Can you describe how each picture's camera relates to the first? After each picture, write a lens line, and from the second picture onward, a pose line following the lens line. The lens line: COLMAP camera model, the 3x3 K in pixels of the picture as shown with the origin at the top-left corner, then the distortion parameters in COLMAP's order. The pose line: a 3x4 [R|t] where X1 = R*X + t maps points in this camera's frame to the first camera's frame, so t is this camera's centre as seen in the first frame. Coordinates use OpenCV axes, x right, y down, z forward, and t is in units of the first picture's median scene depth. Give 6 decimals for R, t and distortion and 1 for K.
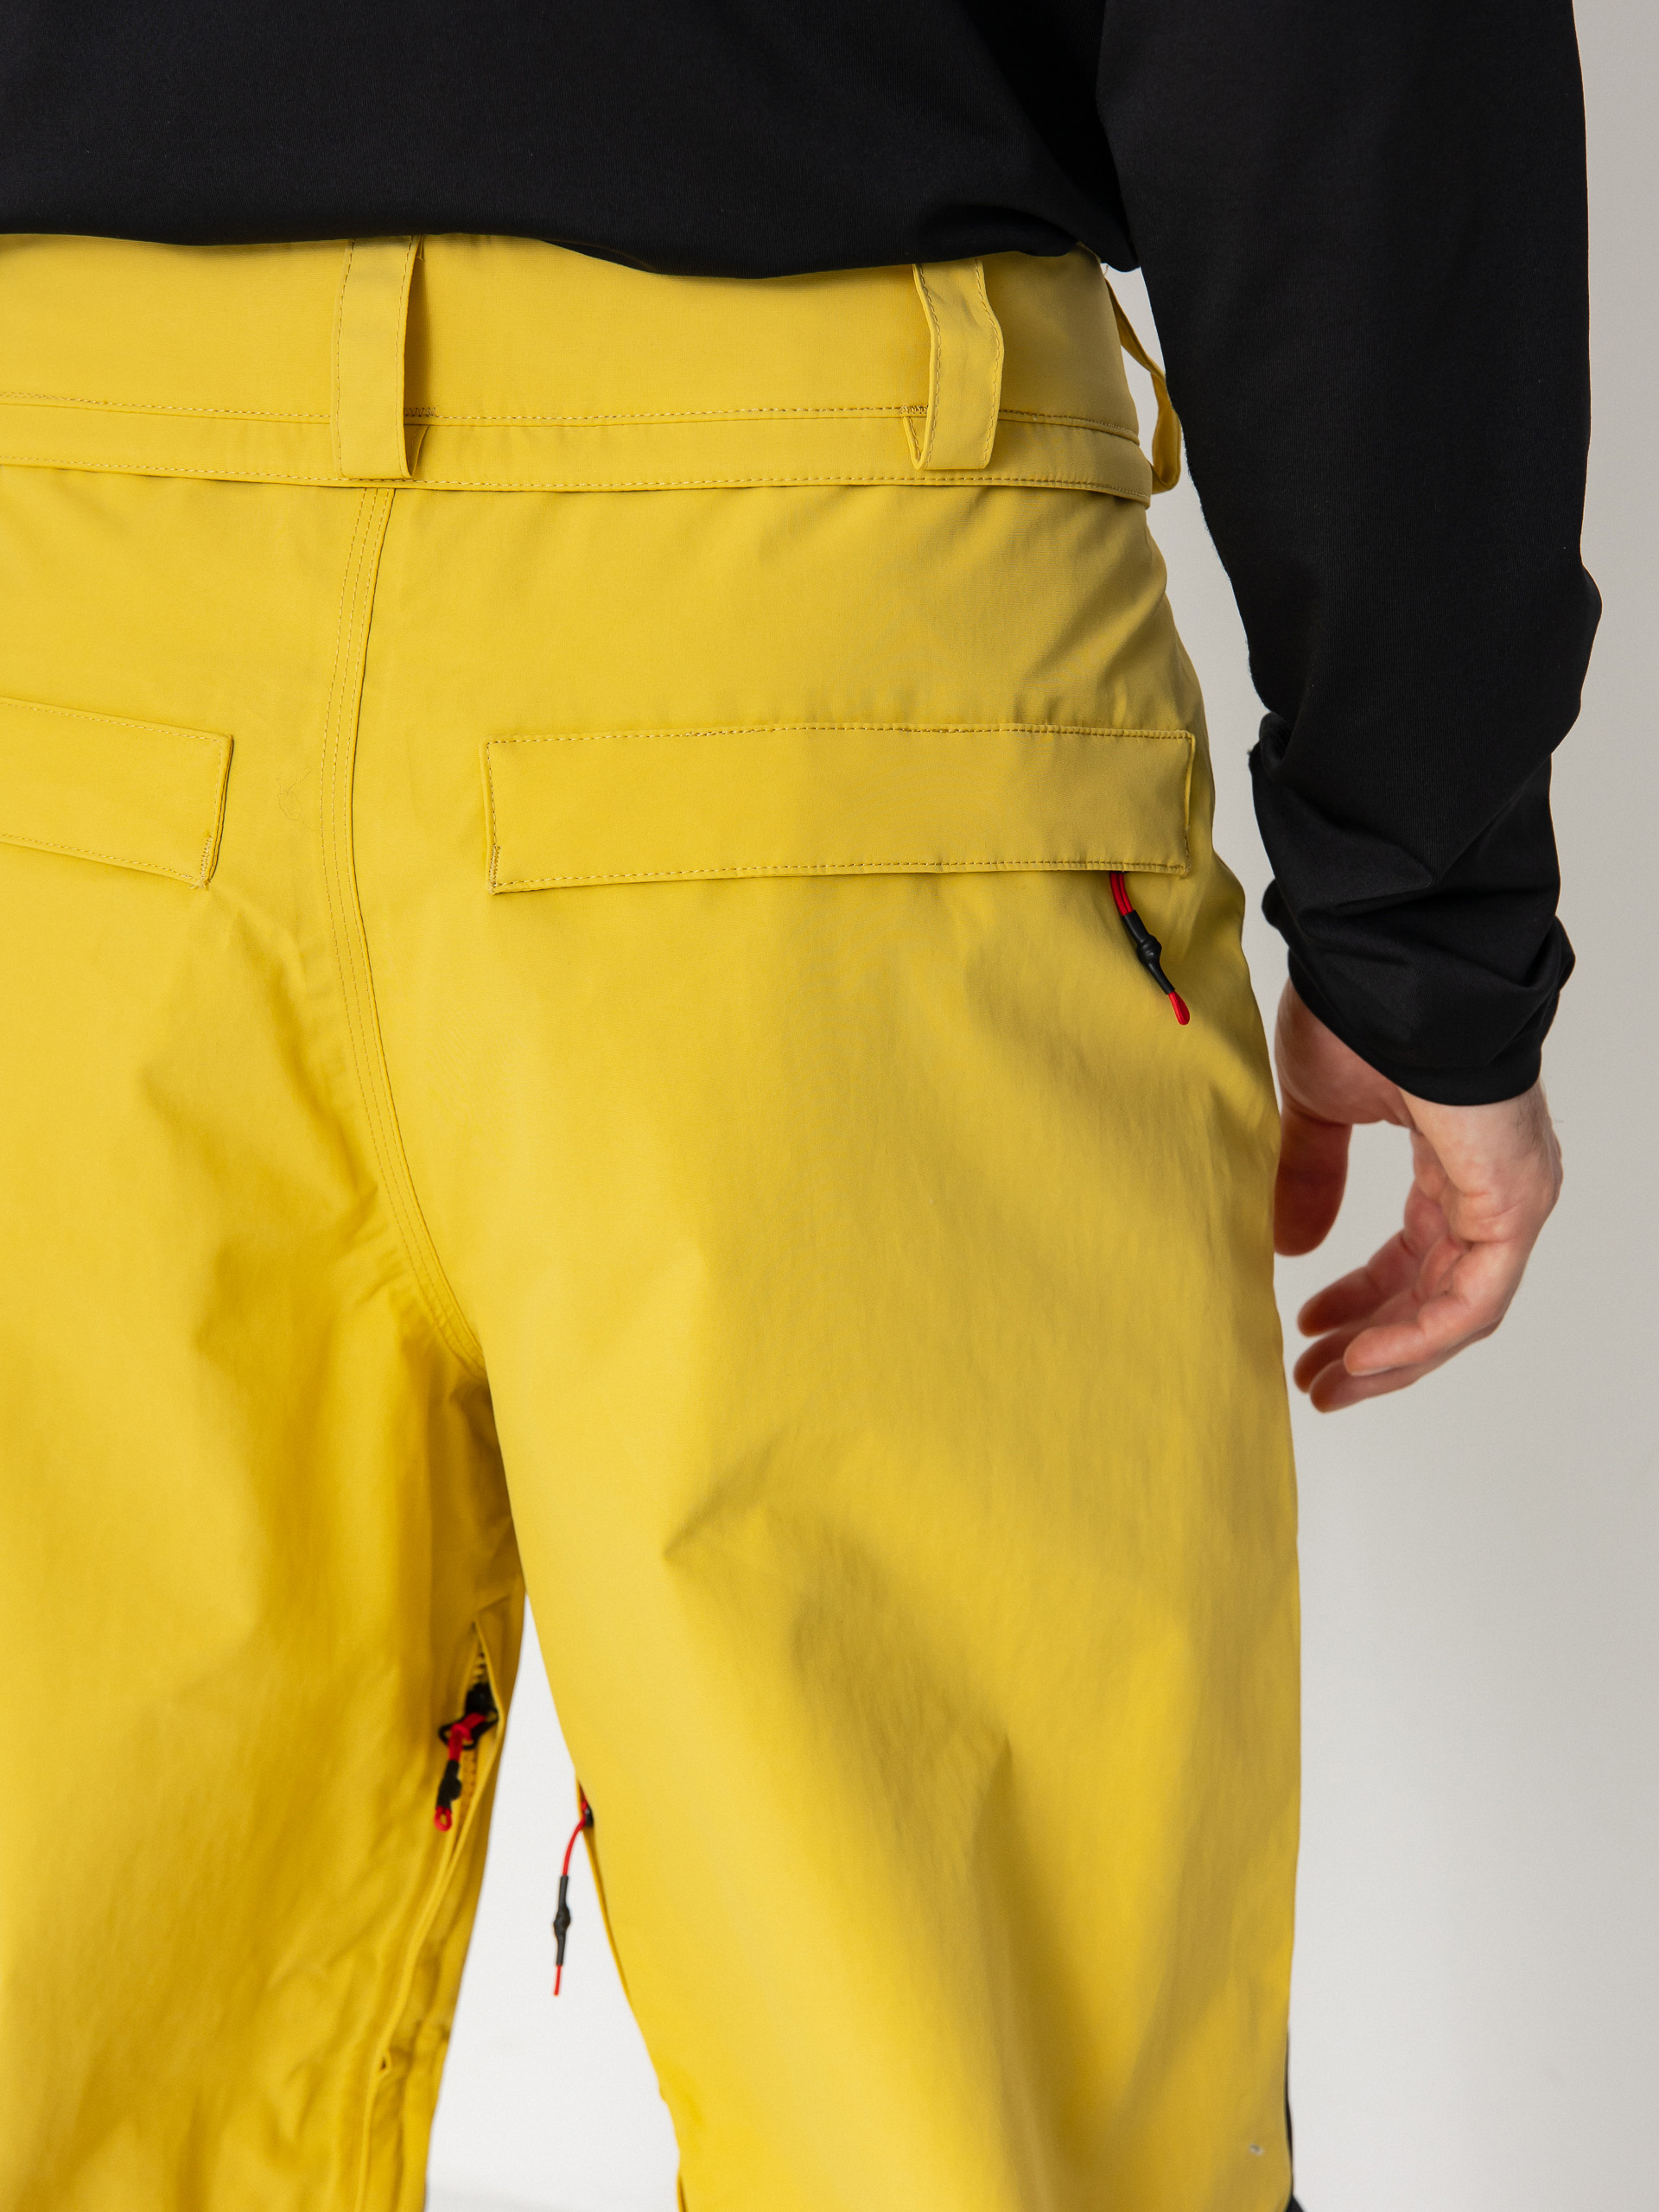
lens RADIAL K [[3494.0, 0, 829.3], [0, 3494.0, 1106.7], [0, 0, 1]] dist [0.050517, 0.000000]
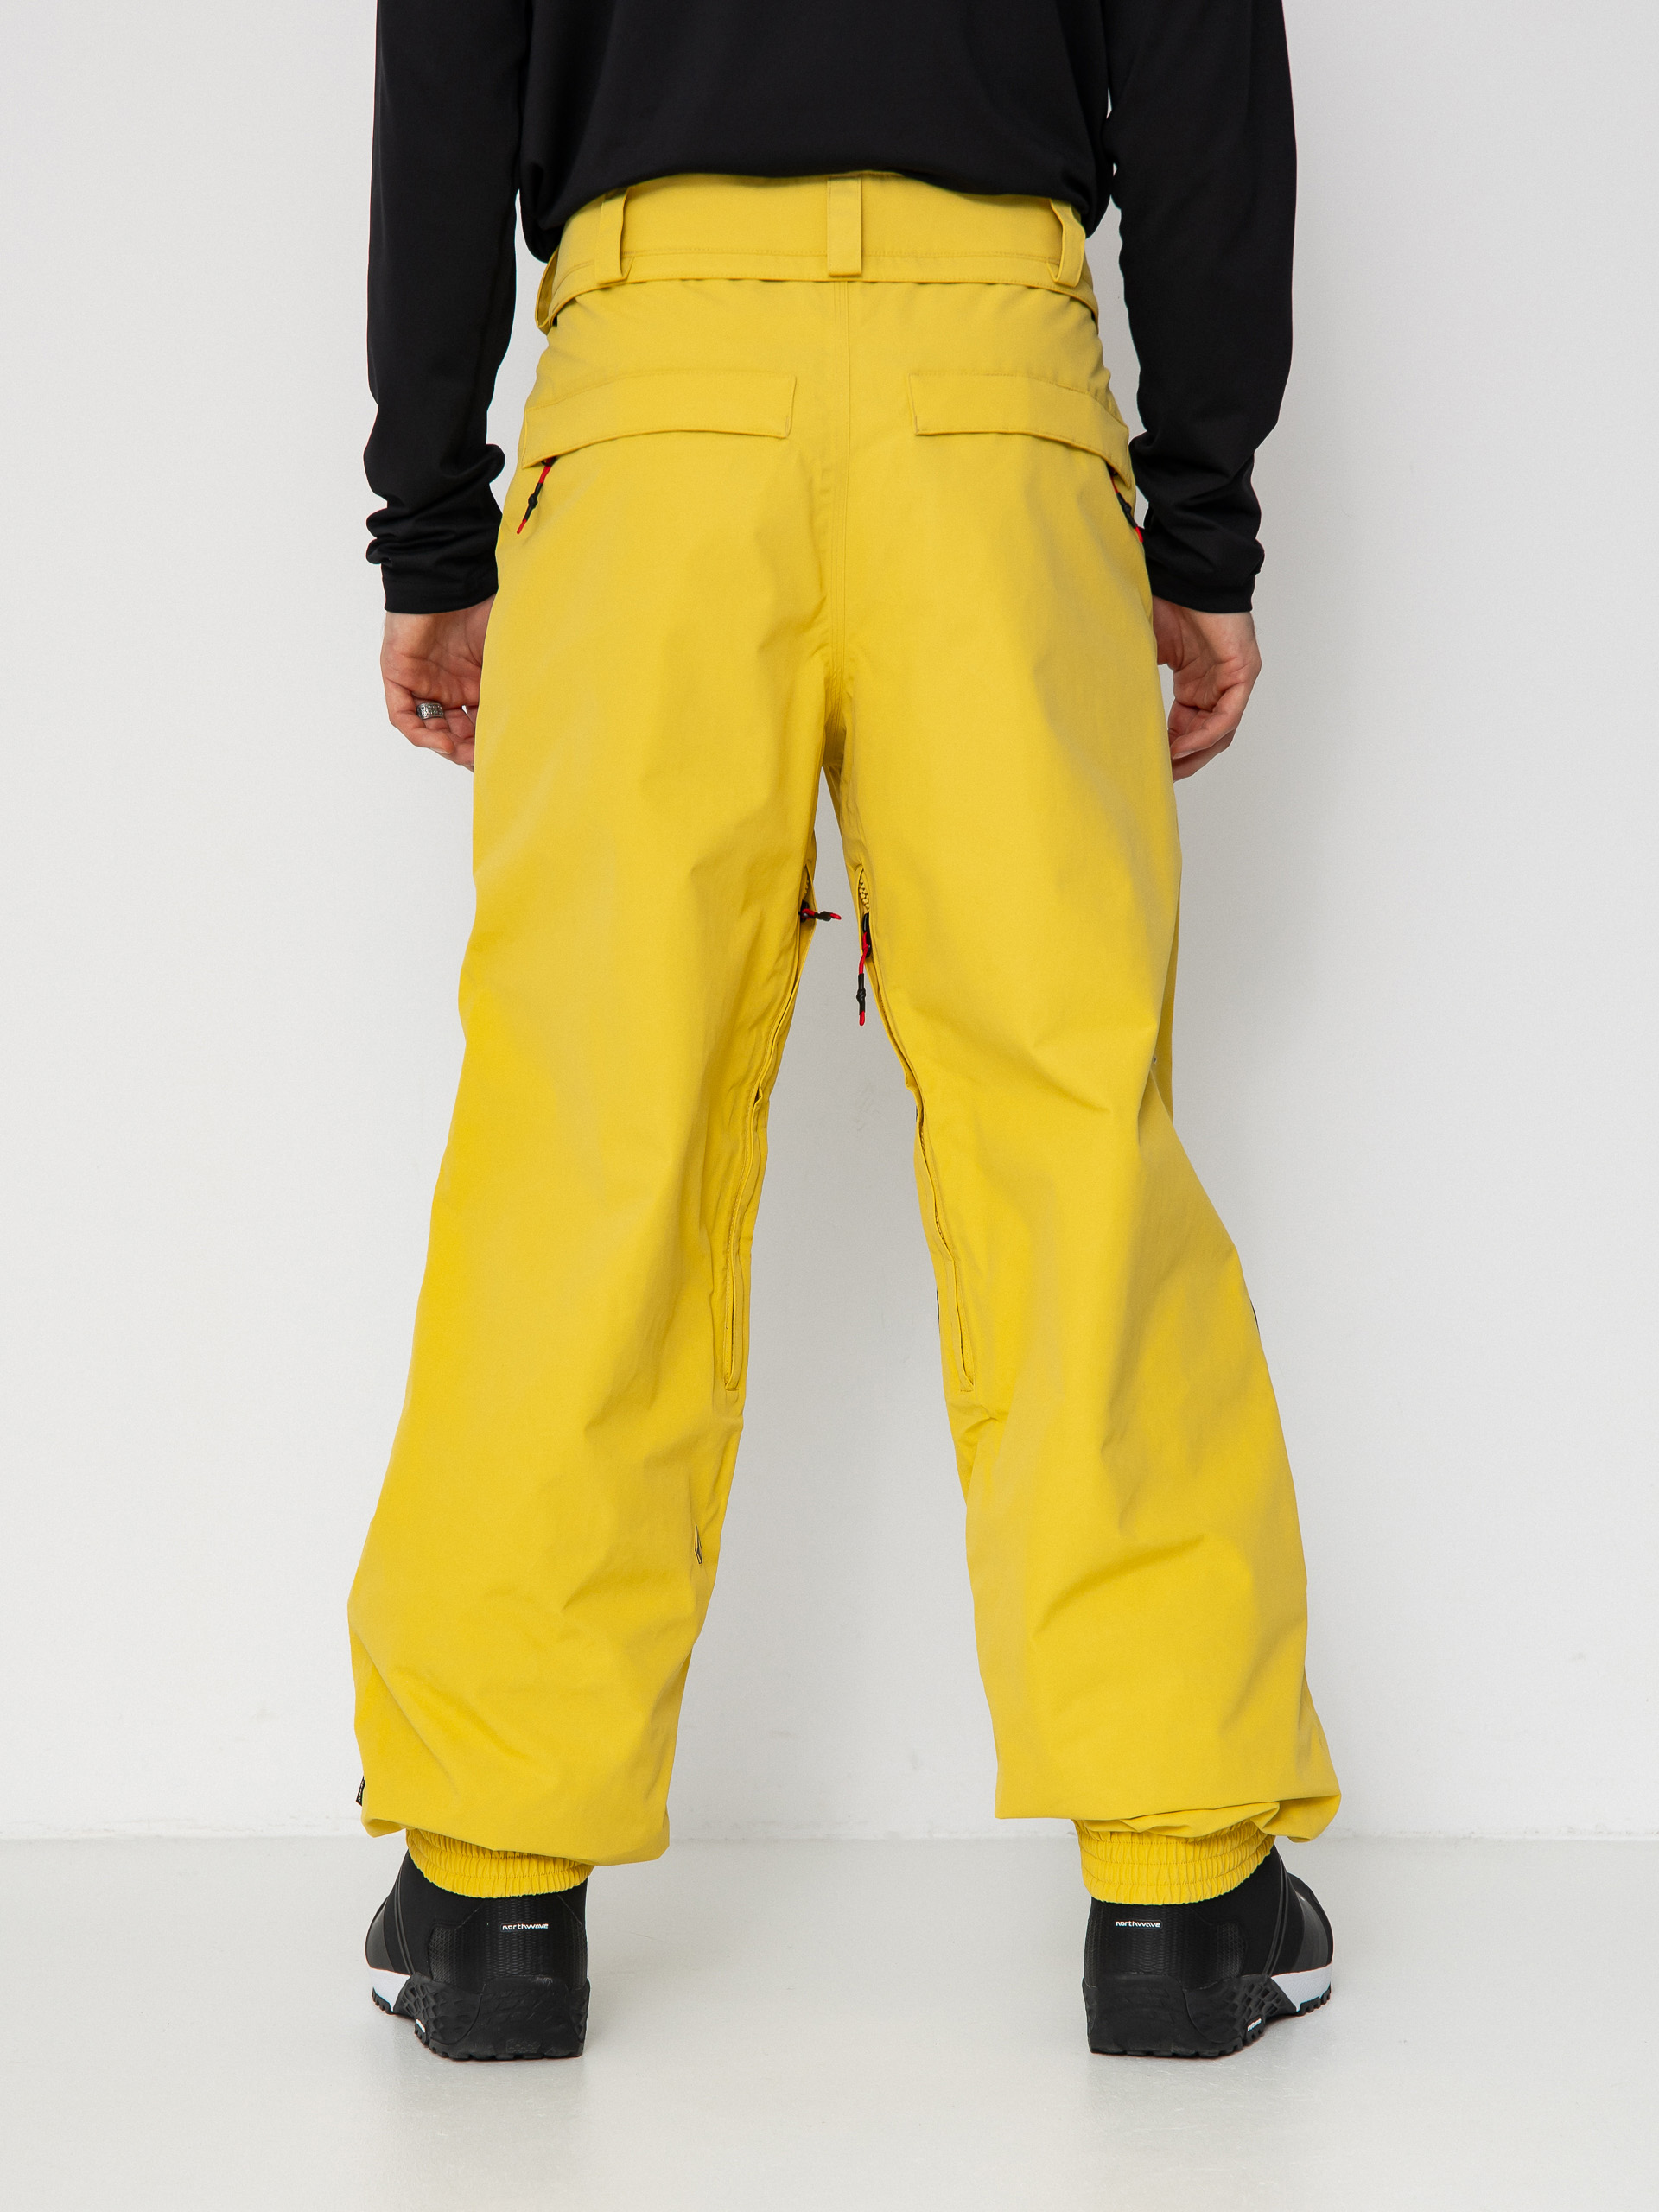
lens RADIAL K [[4306.8, 0, 834.8], [0, 4306.8, 1123.3], [0, 0, 1]] dist [0.593429, 0.000000]
pose [[0.932336, -0.002645, 0.361584, -1.228614], [0.099161, 0.963508, -0.248637, 1.132061], [-0.347731, 0.267668, 0.898575, -1.558246]]
